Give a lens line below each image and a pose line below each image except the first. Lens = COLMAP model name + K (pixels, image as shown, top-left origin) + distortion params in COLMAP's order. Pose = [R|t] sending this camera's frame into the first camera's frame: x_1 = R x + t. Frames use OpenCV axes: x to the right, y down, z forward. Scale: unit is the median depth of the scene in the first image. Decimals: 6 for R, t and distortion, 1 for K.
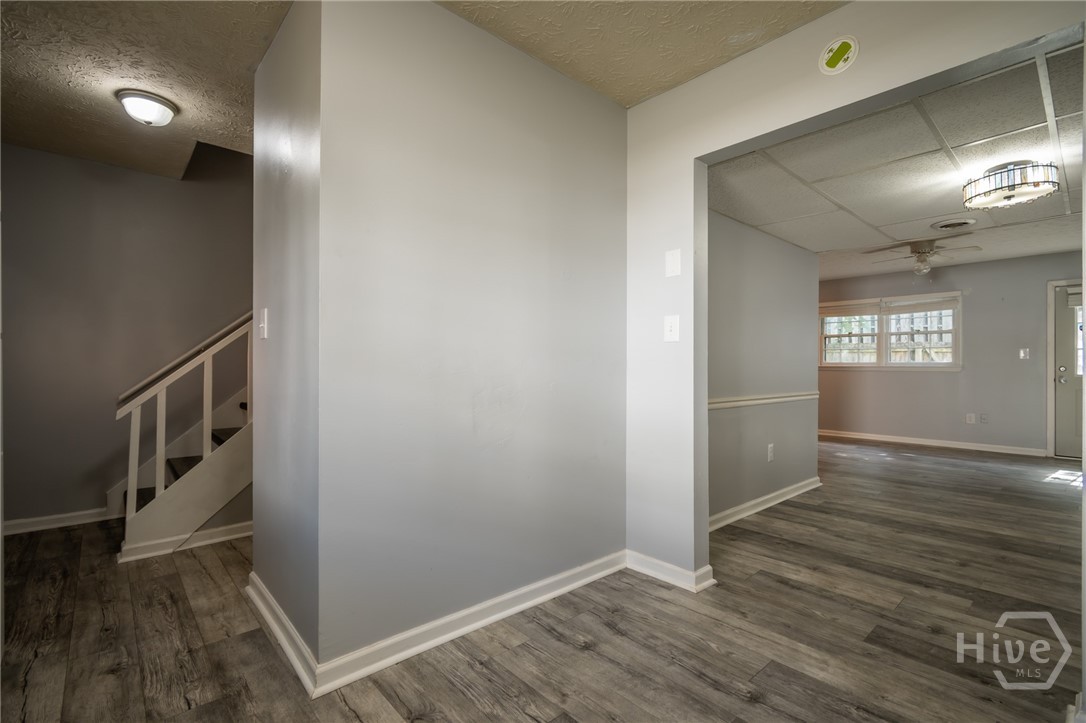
lens RADIAL K [[475.9, 0, 545.6], [0, 475.9, 365.1], [0, 0, 1]] dist [0.001576, -0.002674]
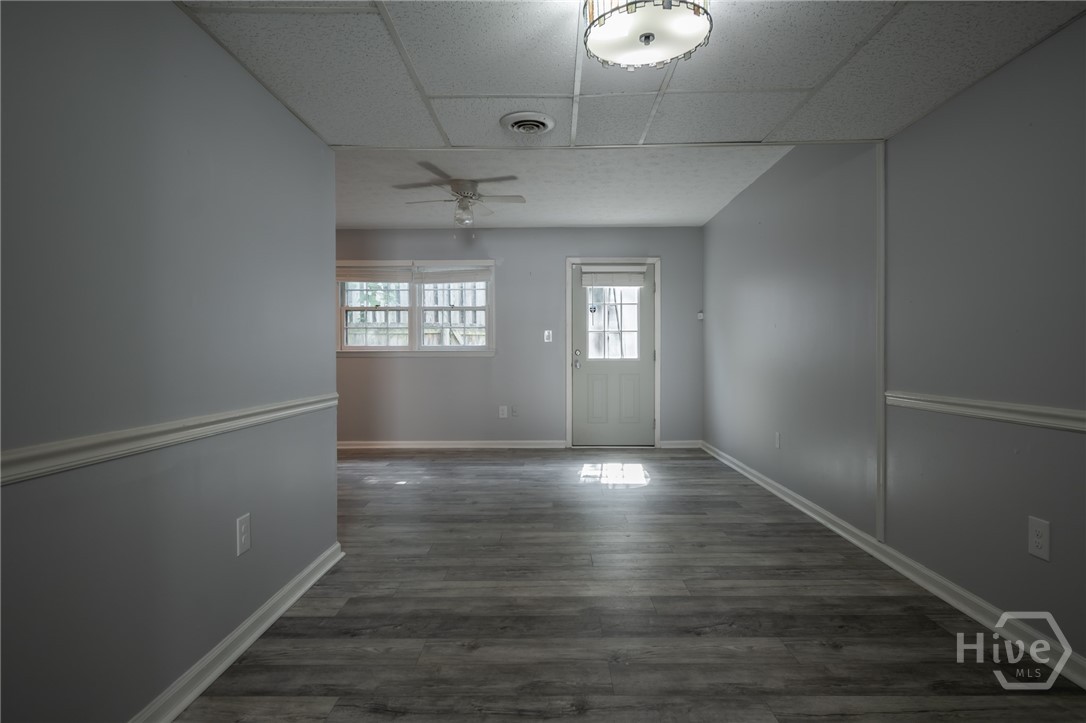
lens RADIAL K [[597.2, 0, 545.0], [0, 597.2, 362.4], [0, 0, 1]] dist [0.024361, -0.000113]
pose [[0.657989, -0.018810, 0.752792, 0.141107], [0.005866, 0.999786, 0.019854, 0.002960], [-0.753004, -0.008648, 0.657959, 0.242984]]
